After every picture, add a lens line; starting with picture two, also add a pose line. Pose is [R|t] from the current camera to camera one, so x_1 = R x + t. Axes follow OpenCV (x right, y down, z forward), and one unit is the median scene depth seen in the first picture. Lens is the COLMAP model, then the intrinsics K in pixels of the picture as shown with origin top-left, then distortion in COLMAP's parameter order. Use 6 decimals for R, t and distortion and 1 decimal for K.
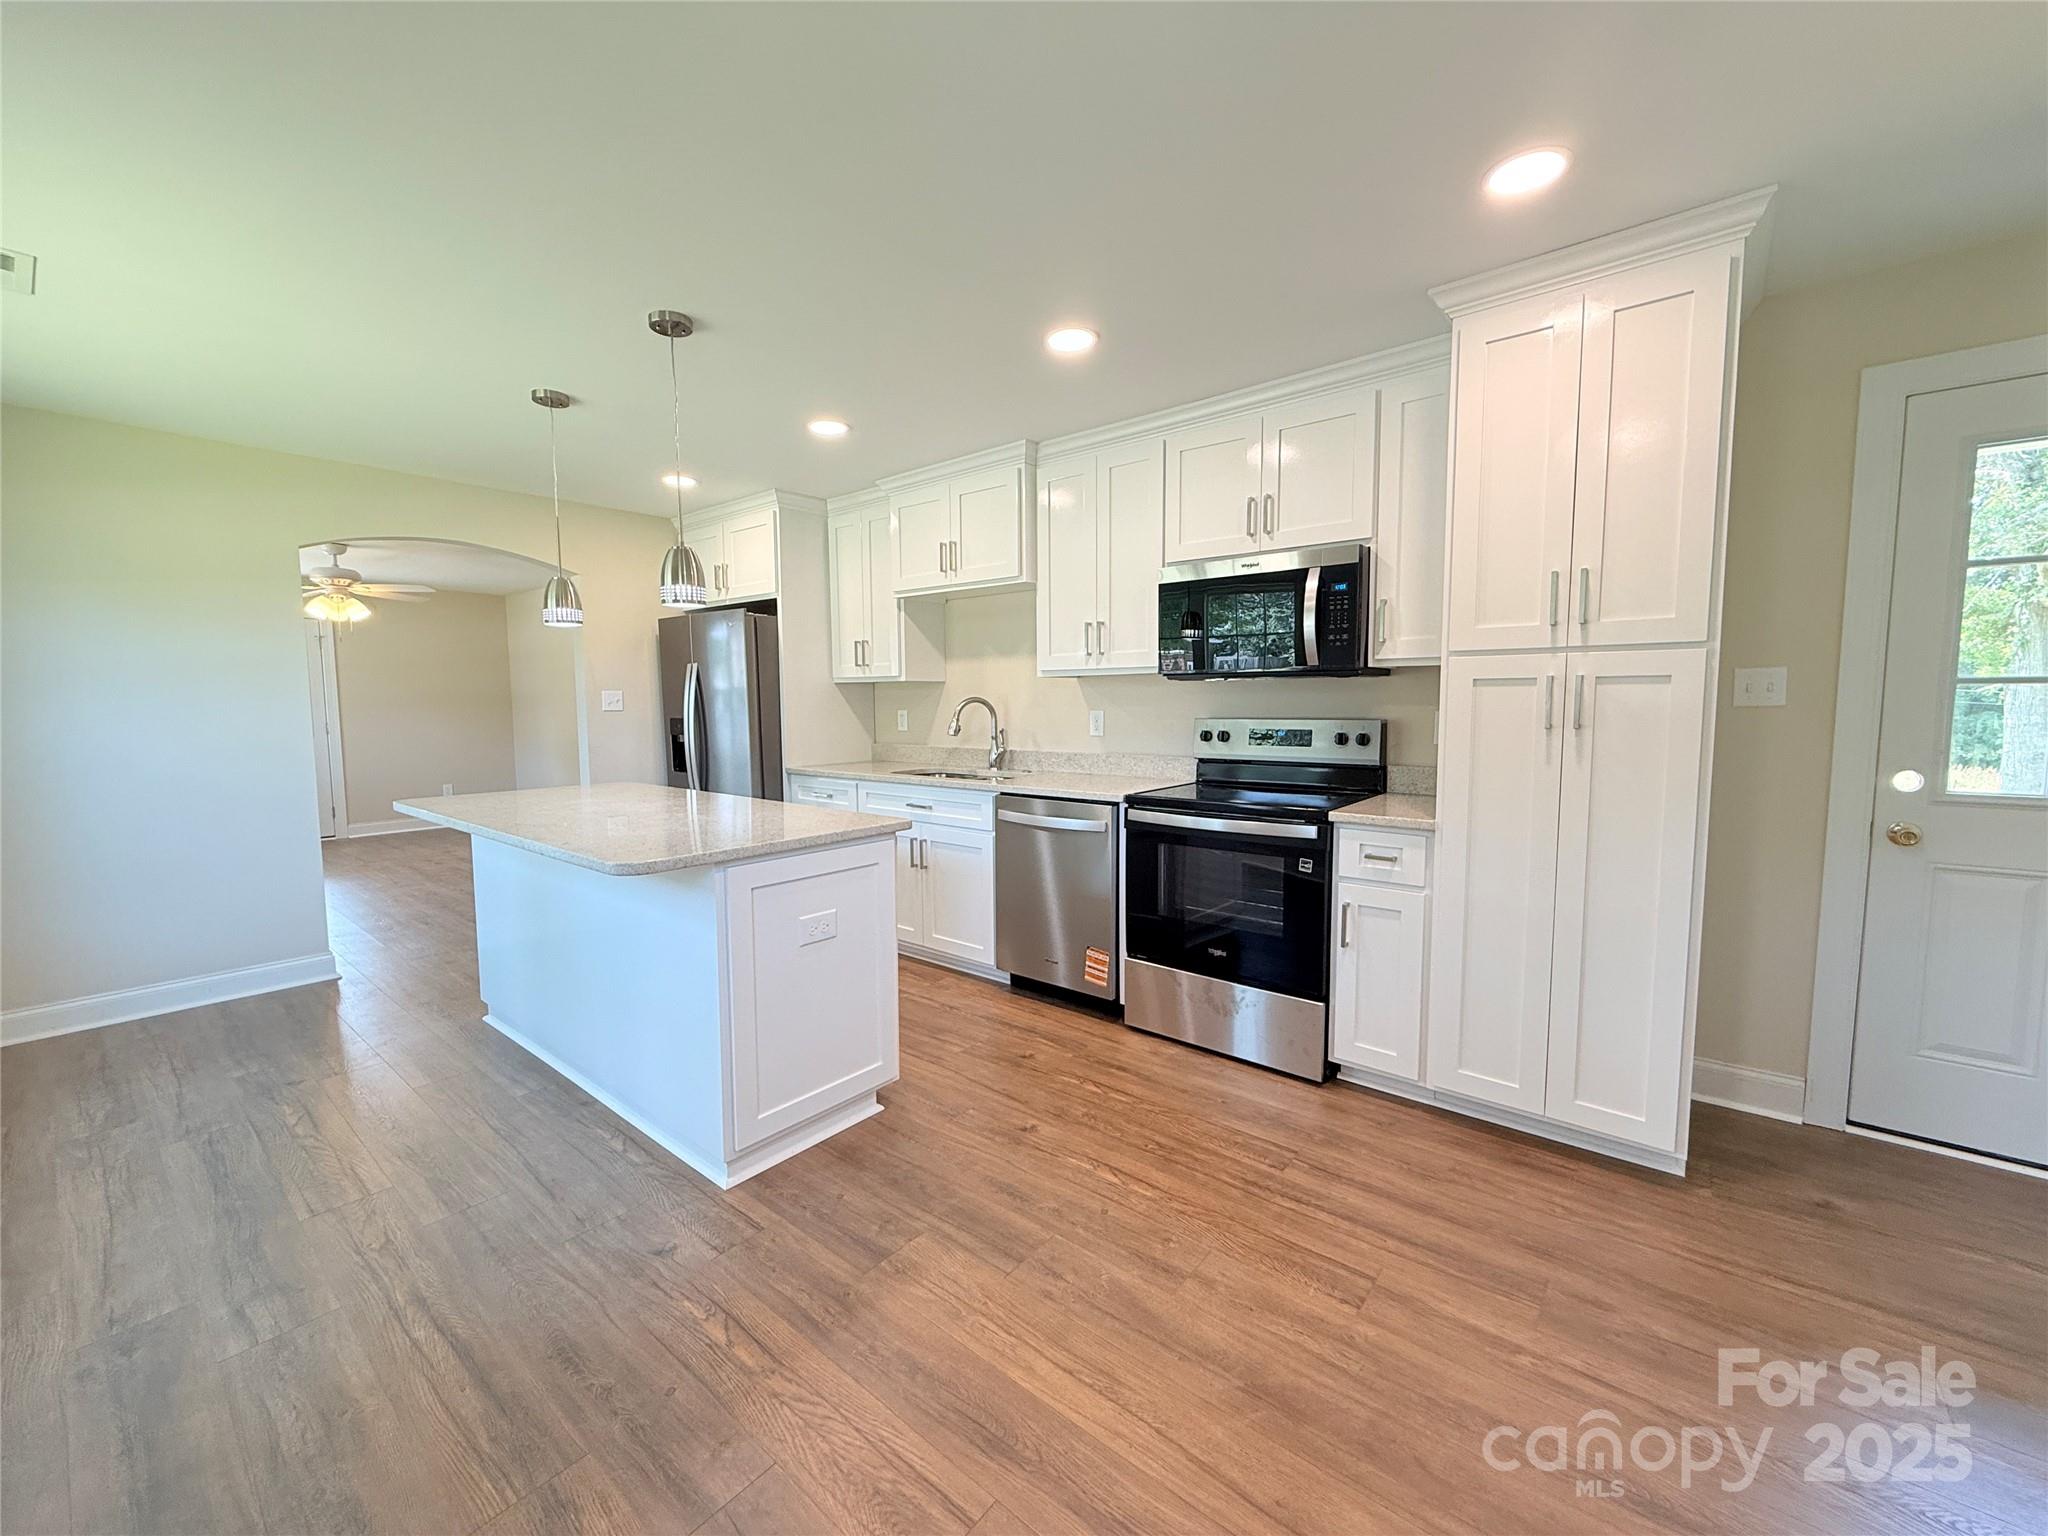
lens RADIAL K [[814.1, 0, 1020.6], [0, 814.1, 765.3], [0, 0, 1]] dist [-0.002609, 0.000333]
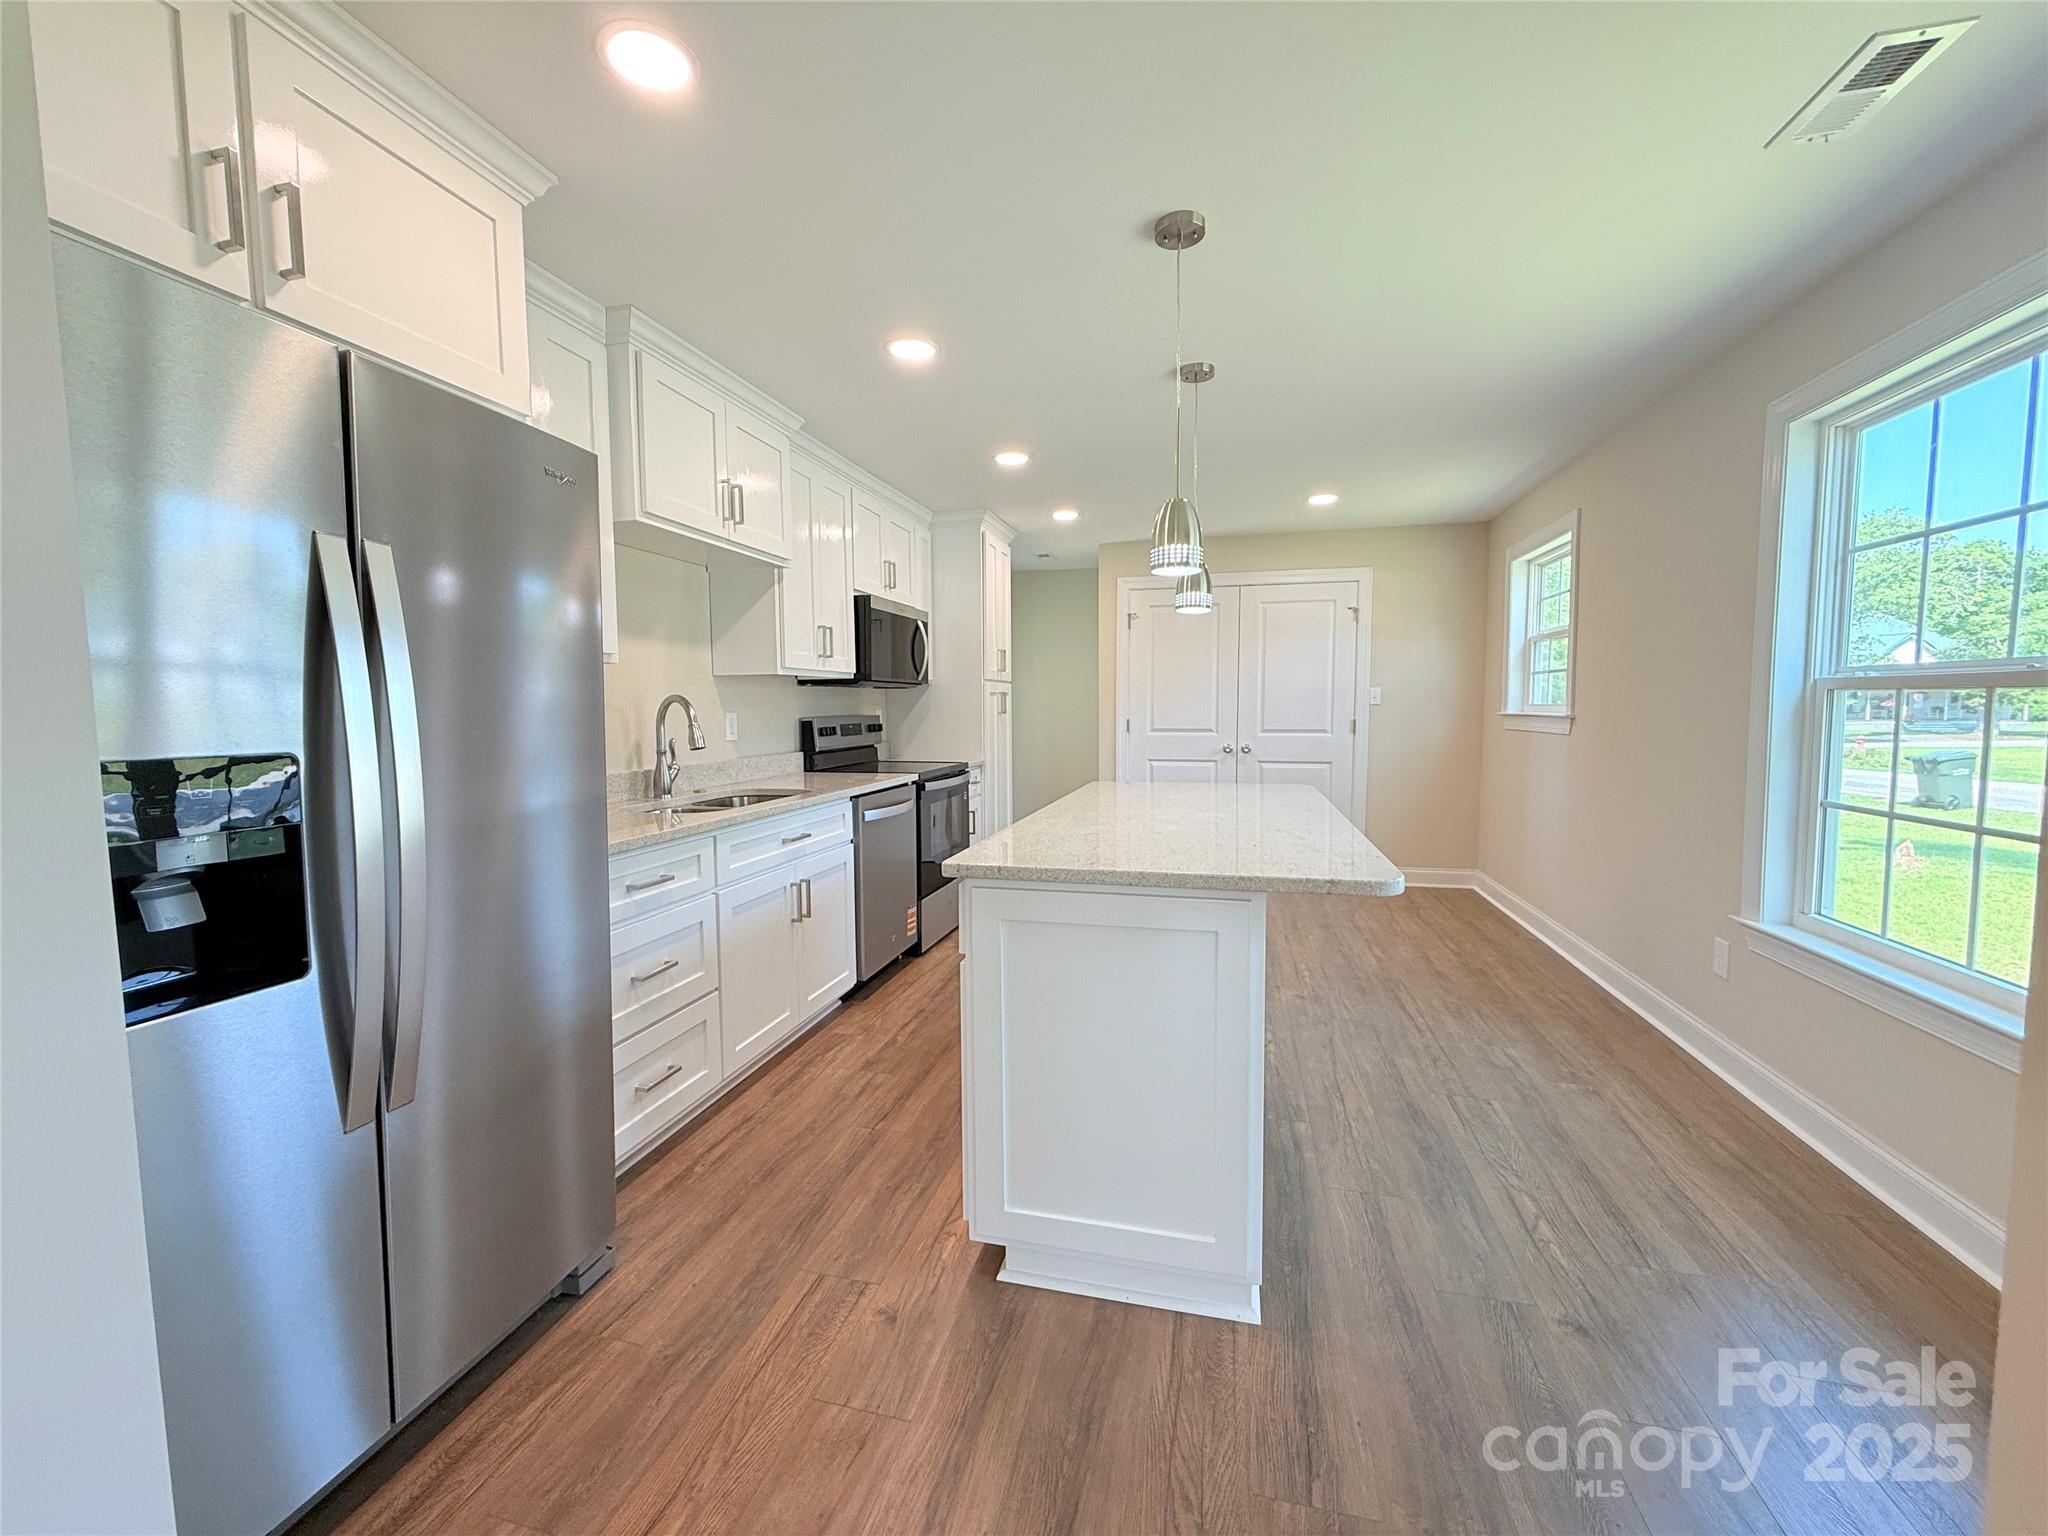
lens RADIAL K [[814.1, 0, 1015.8], [0, 814.1, 765.8], [0, 0, 1]] dist [-0.002609, 0.000333]
pose [[-0.420249, -0.054591, 0.905765, -1.055519], [0.086181, 0.991275, 0.099730, -0.087445], [-0.903307, 0.119971, -0.411878, 1.332280]]
